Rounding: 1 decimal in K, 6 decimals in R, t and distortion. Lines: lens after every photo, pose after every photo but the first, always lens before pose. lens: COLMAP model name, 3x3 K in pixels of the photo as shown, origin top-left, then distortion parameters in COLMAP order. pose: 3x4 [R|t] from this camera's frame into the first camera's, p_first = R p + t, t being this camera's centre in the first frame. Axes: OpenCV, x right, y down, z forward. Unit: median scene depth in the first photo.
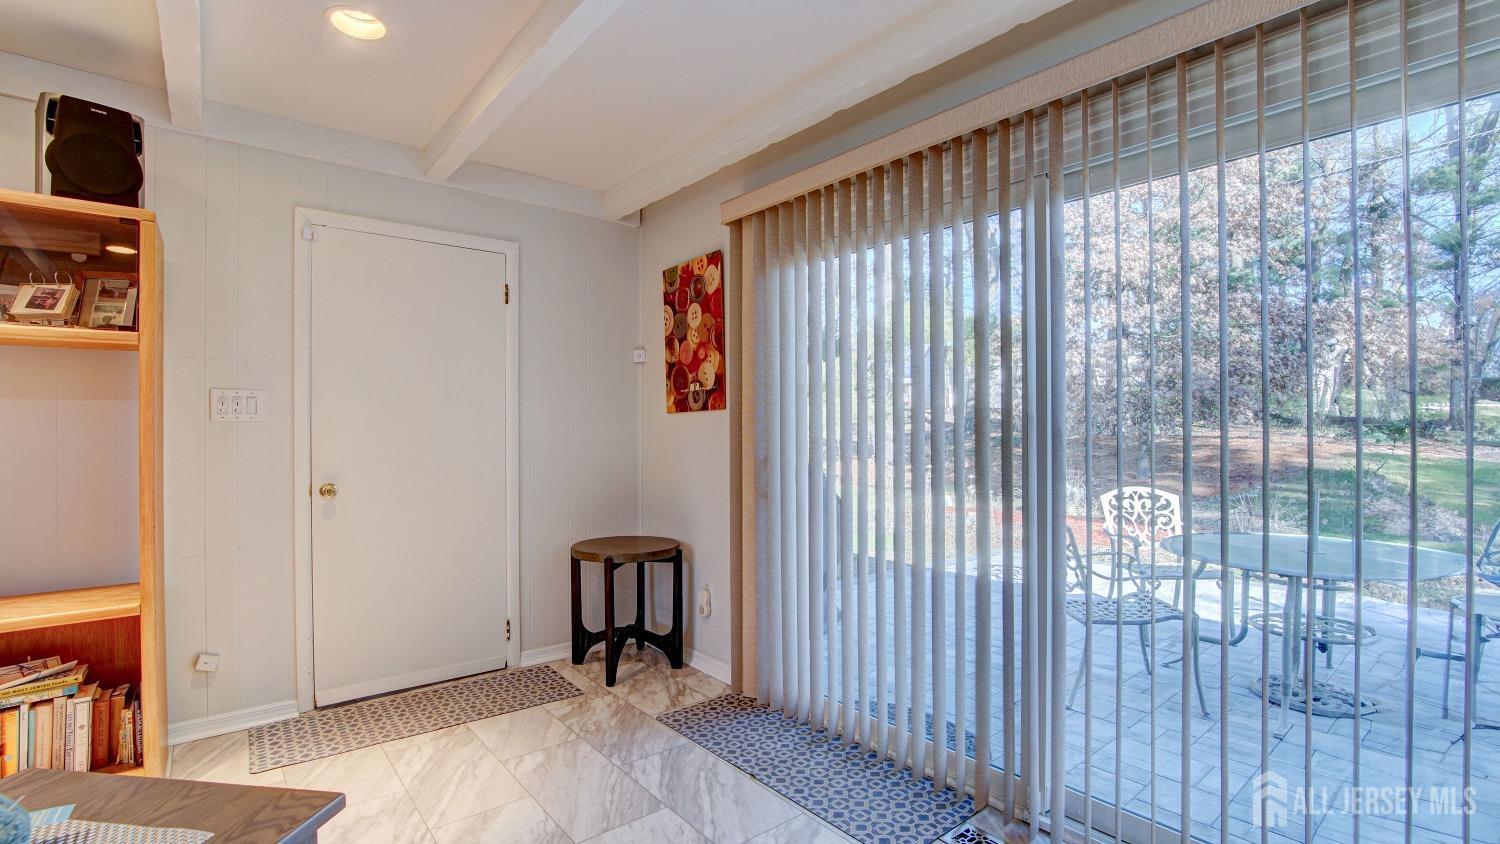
lens RADIAL K [[676.4, 0, 750.5], [0, 676.4, 432.6], [0, 0, 1]] dist [-0.040229, 0.009100]
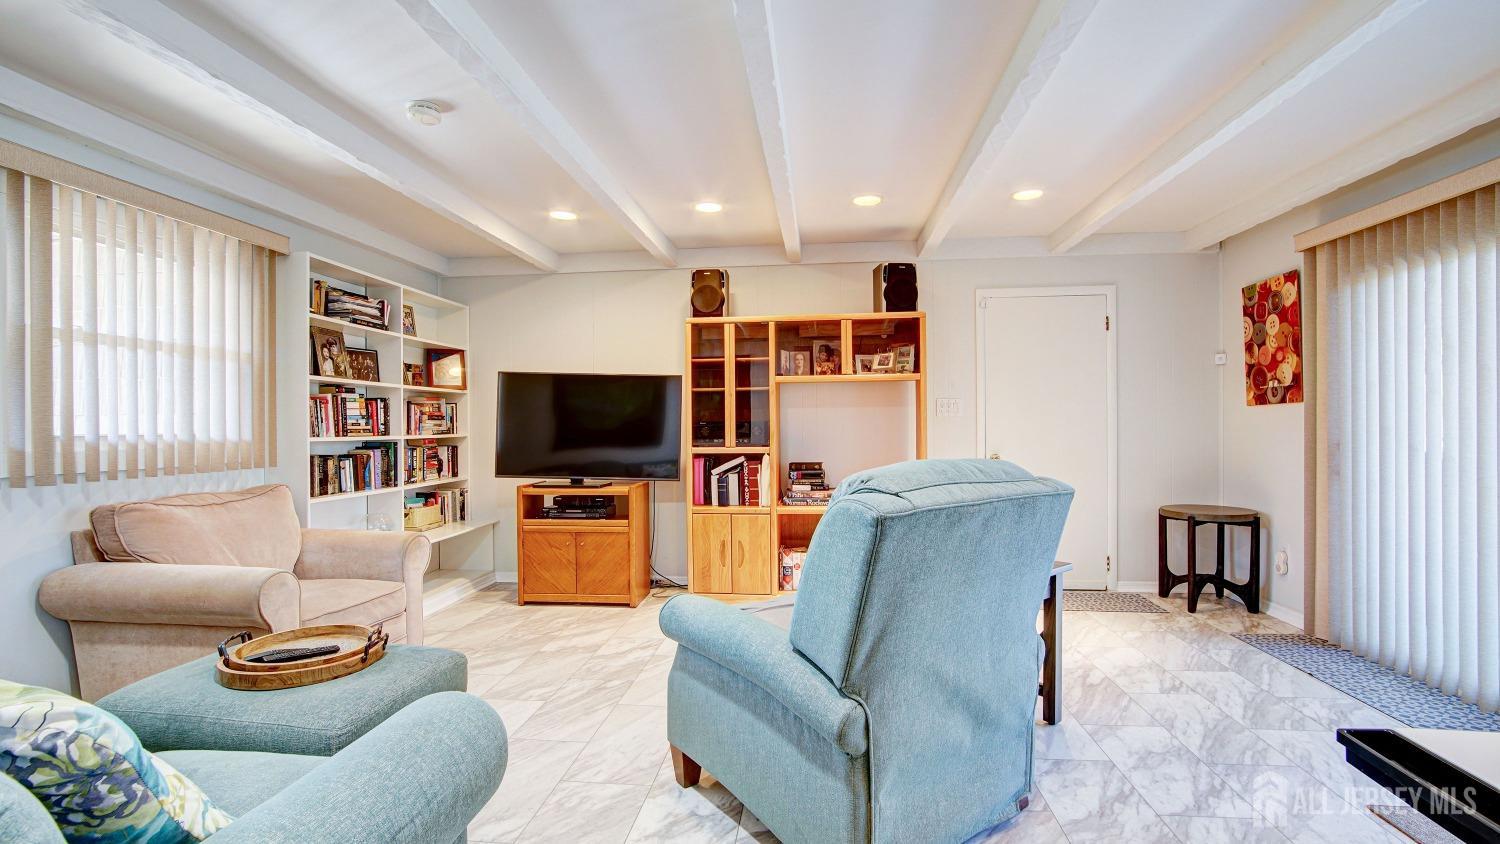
lens RADIAL K [[676.4, 0, 751.0], [0, 676.4, 430.0], [0, 0, 1]] dist [-0.040229, 0.009100]
pose [[0.703954, 0.002725, -0.710240, 0.110936], [0.005047, 0.999948, 0.008839, -0.000289], [0.710228, -0.009807, 0.703904, -0.545265]]
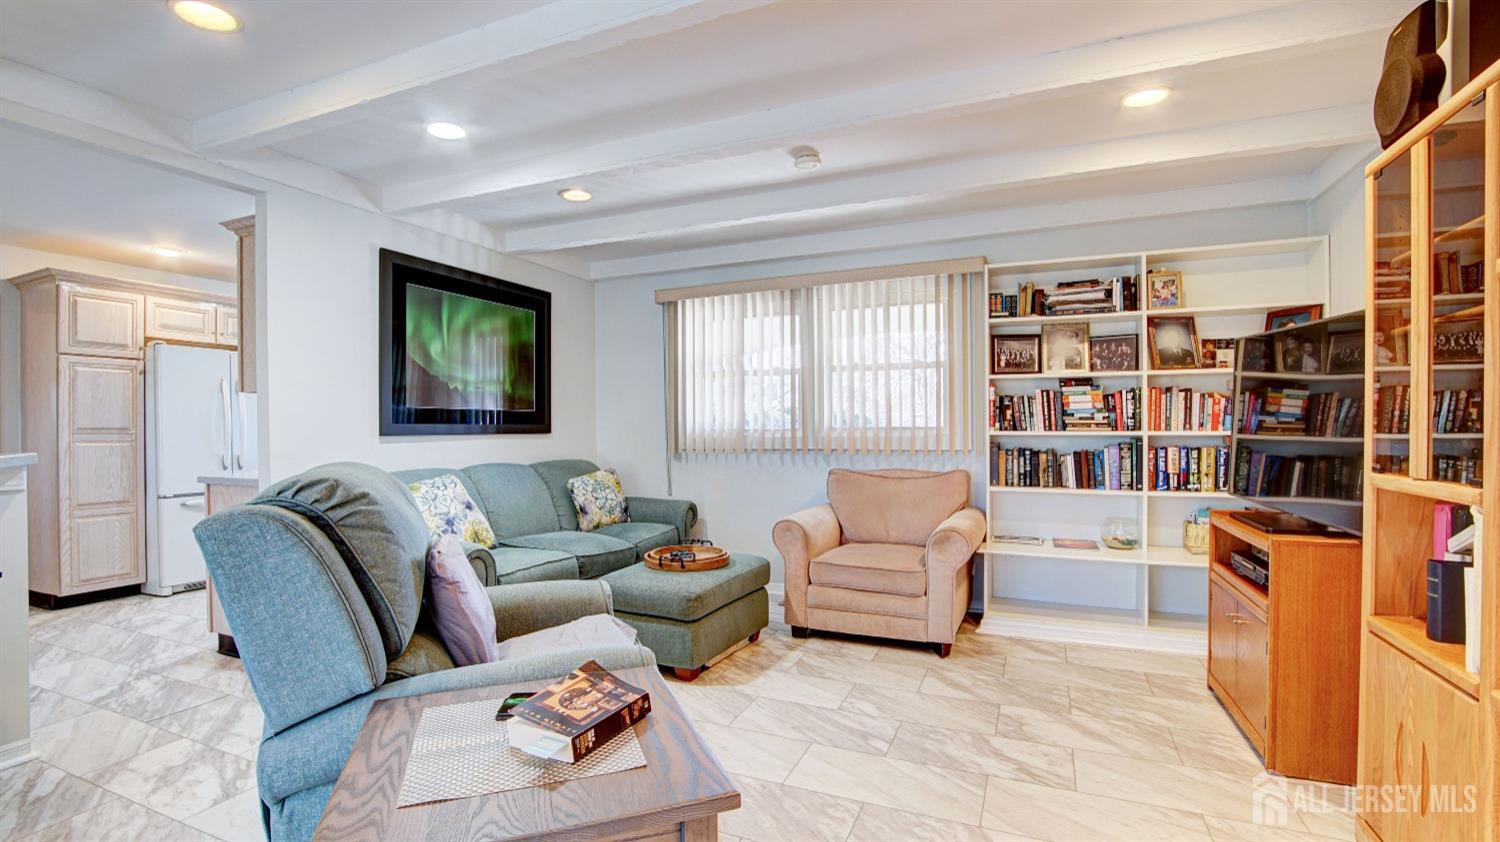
lens RADIAL K [[676.4, 0, 756.6], [0, 676.4, 433.4], [0, 0, 1]] dist [-0.040229, 0.009100]
pose [[-0.889543, 0.017897, -0.456501, -0.232486], [0.010419, 0.999767, 0.018893, -0.005375], [0.456733, 0.012050, -0.889522, 0.599062]]
